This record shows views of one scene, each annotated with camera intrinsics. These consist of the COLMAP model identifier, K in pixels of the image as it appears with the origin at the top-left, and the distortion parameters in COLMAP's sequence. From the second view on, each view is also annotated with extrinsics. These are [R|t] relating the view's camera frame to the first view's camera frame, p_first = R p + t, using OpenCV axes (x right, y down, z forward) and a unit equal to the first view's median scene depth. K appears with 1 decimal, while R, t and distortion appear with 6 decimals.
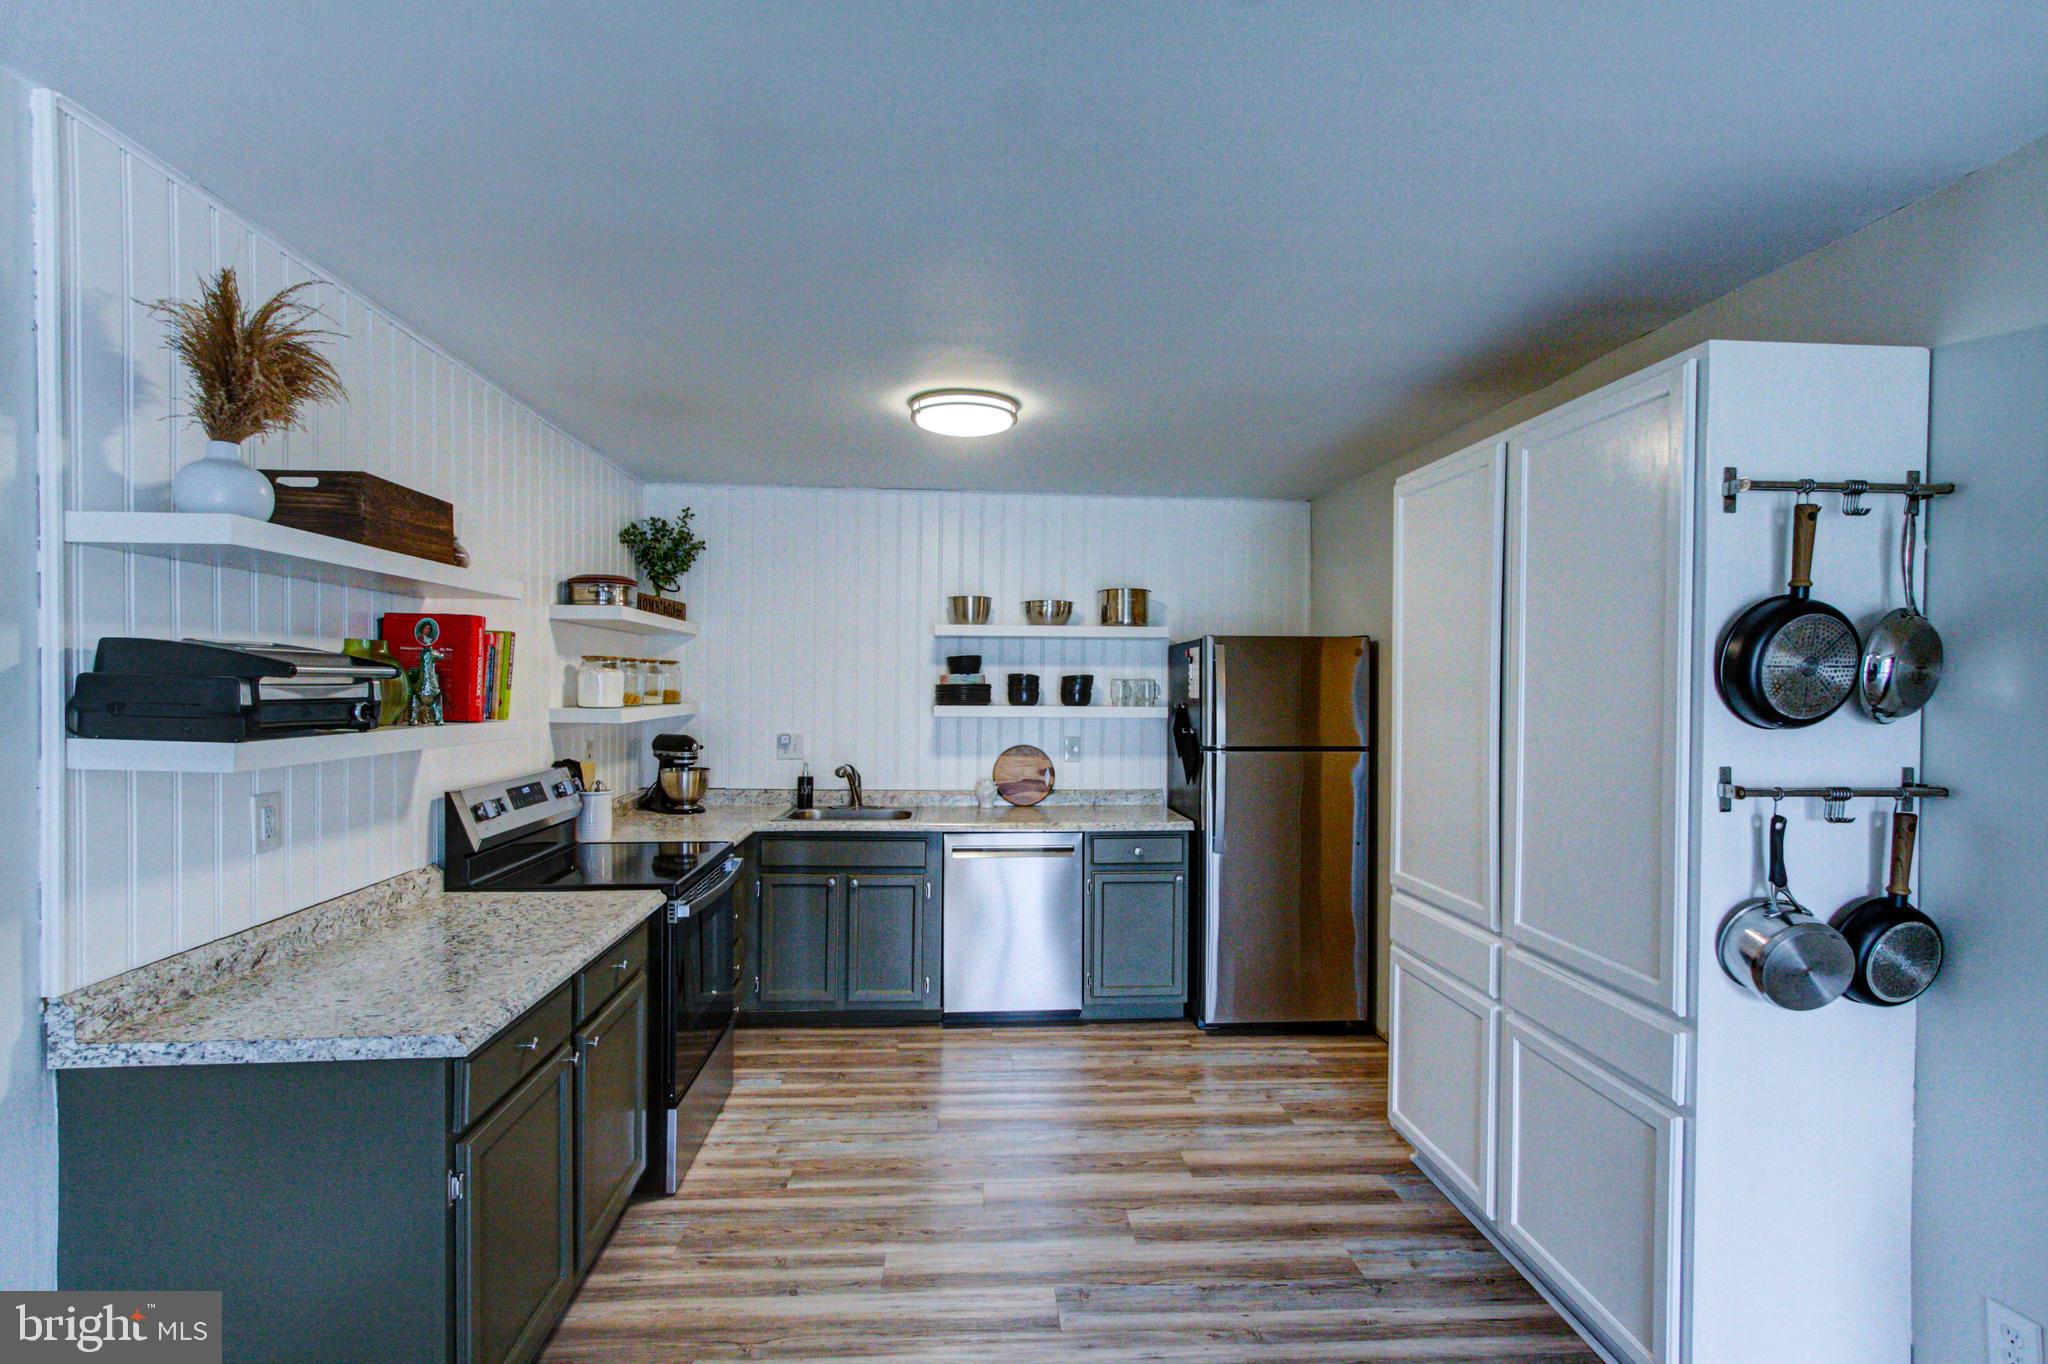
lens RADIAL K [[950.0, 0, 1005.5], [0, 950.0, 696.0], [0, 0, 1]] dist [-0.000922, 0.000558]
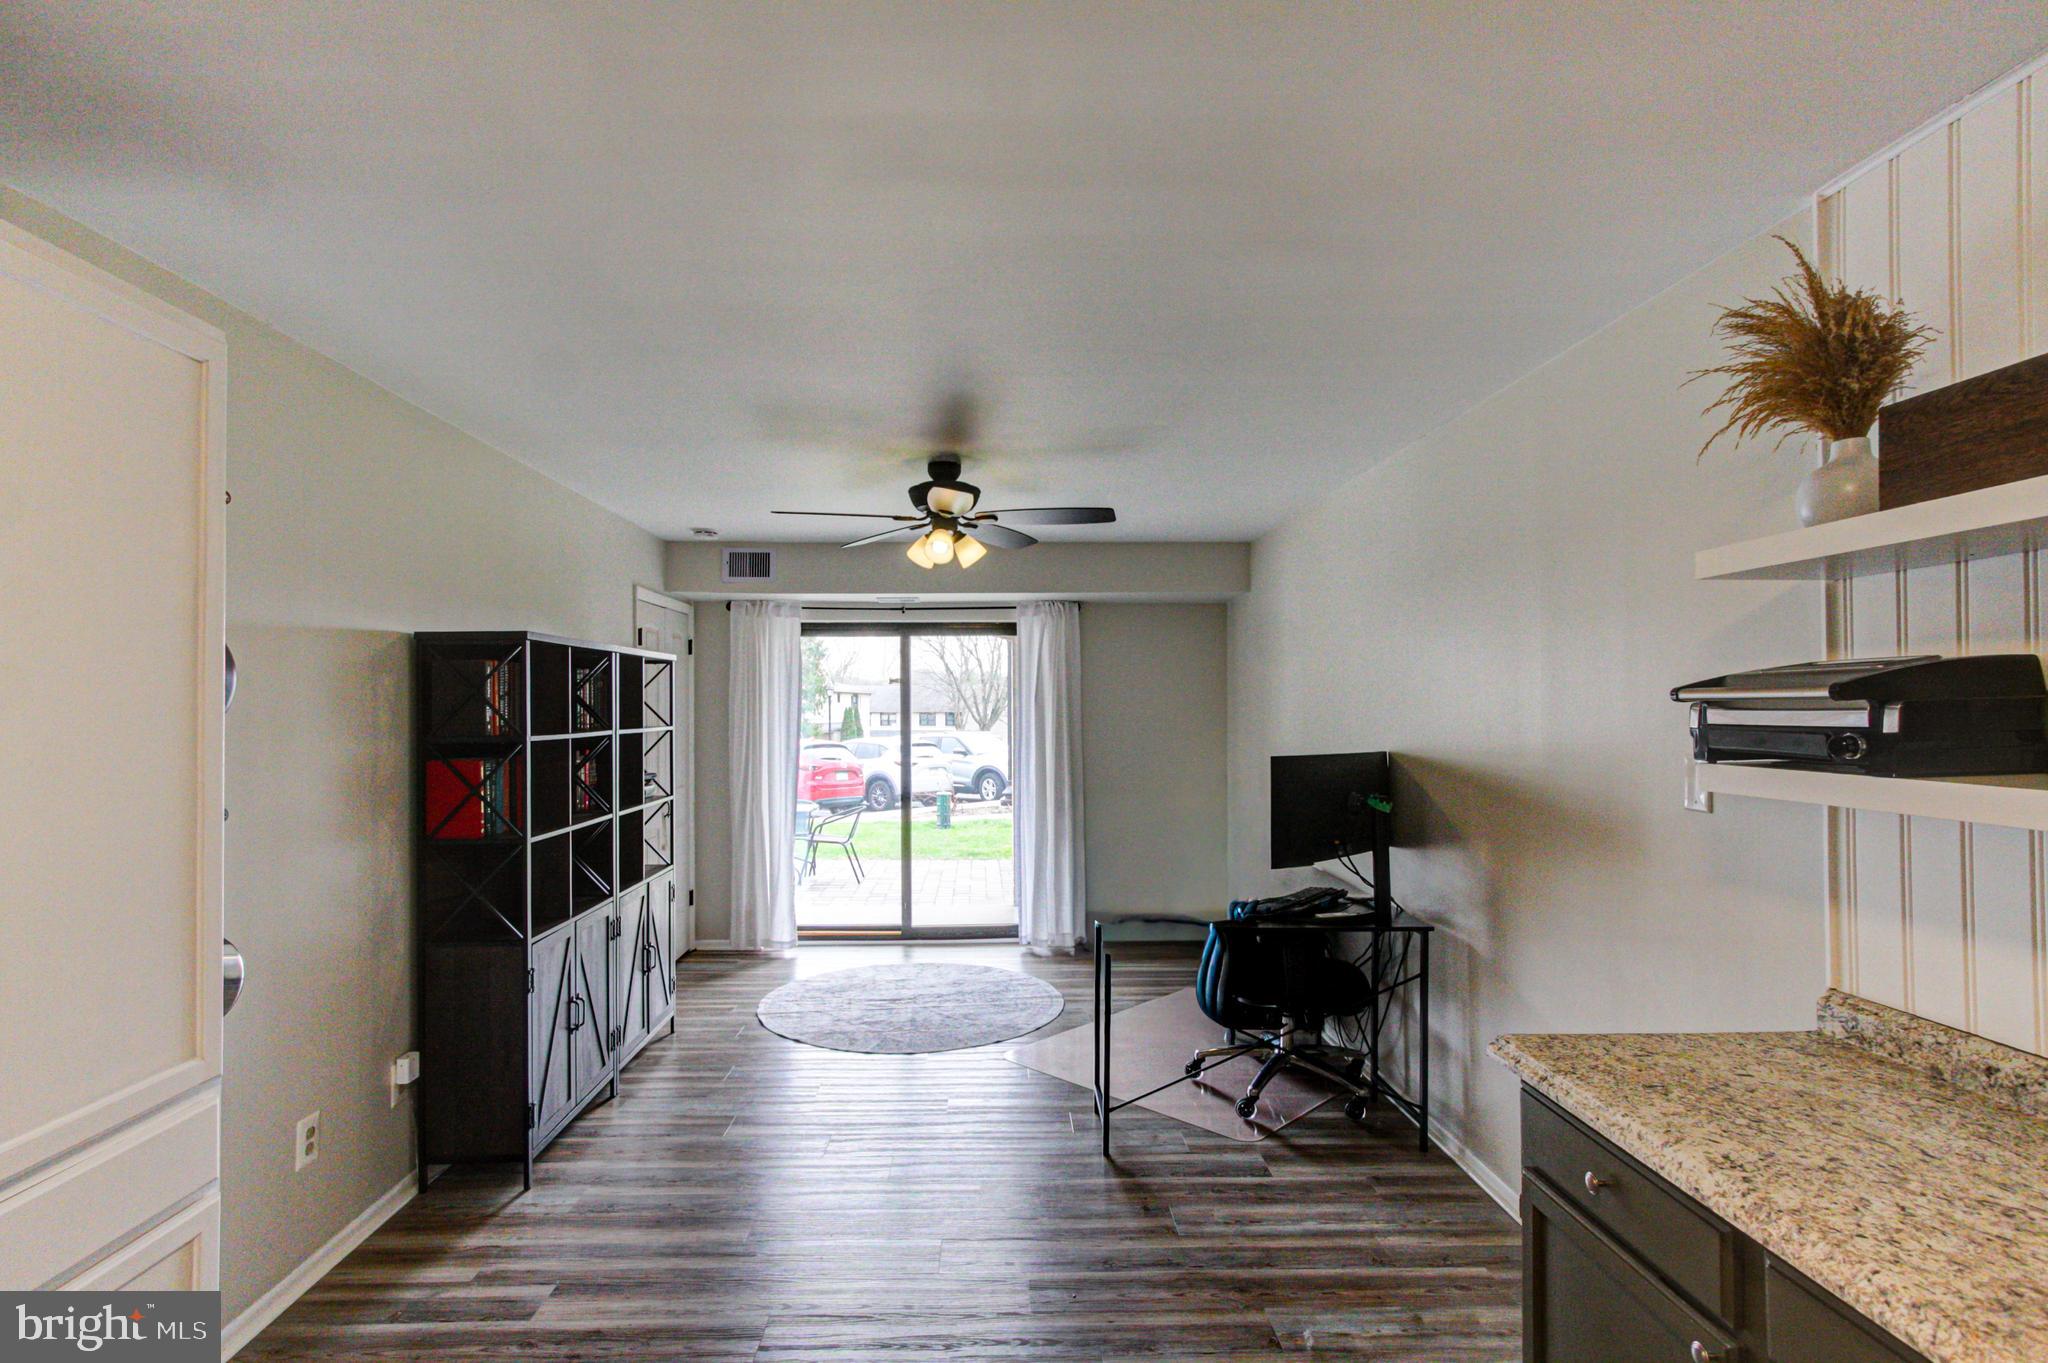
lens RADIAL K [[992.5, 0, 1013.3], [0, 992.5, 698.6], [0, 0, 1]] dist [-0.001970, 0.001219]
pose [[-0.999566, -0.001573, 0.029422, -0.026203], [-0.001478, 0.999994, 0.003243, -0.010981], [-0.029427, 0.003198, -0.999562, 0.871247]]
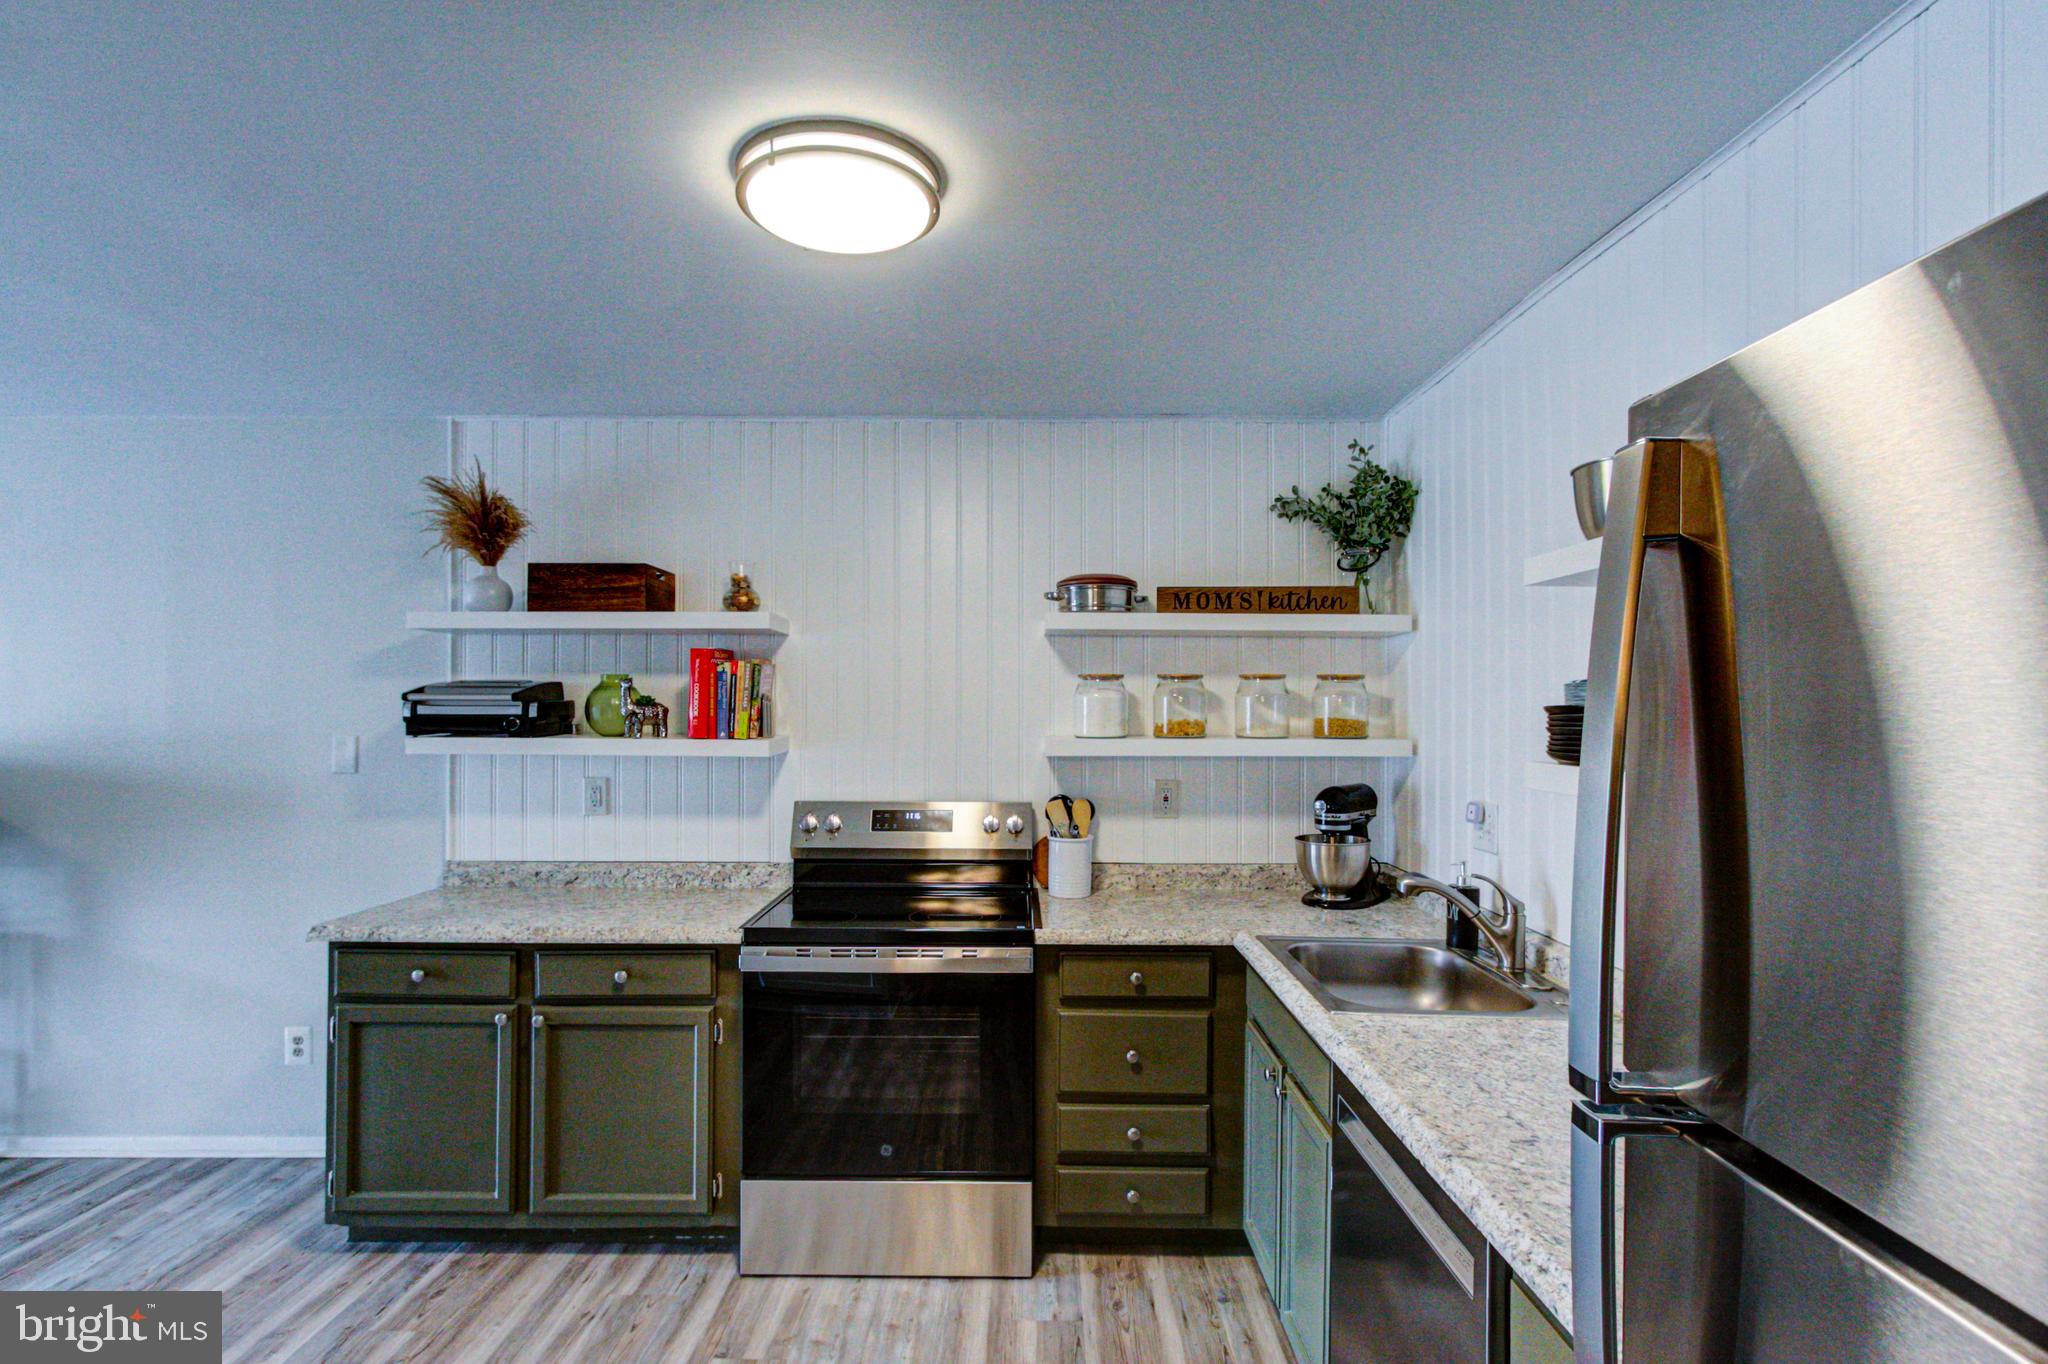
lens RADIAL K [[992.5, 0, 1013.3], [0, 992.5, 699.1], [0, 0, 1]] dist [-0.001970, 0.001219]
pose [[-0.072984, -0.014850, -0.997223, 0.404477], [-0.016105, 0.999776, -0.013710, -0.006847], [0.997203, 0.015060, -0.073206, 0.929894]]
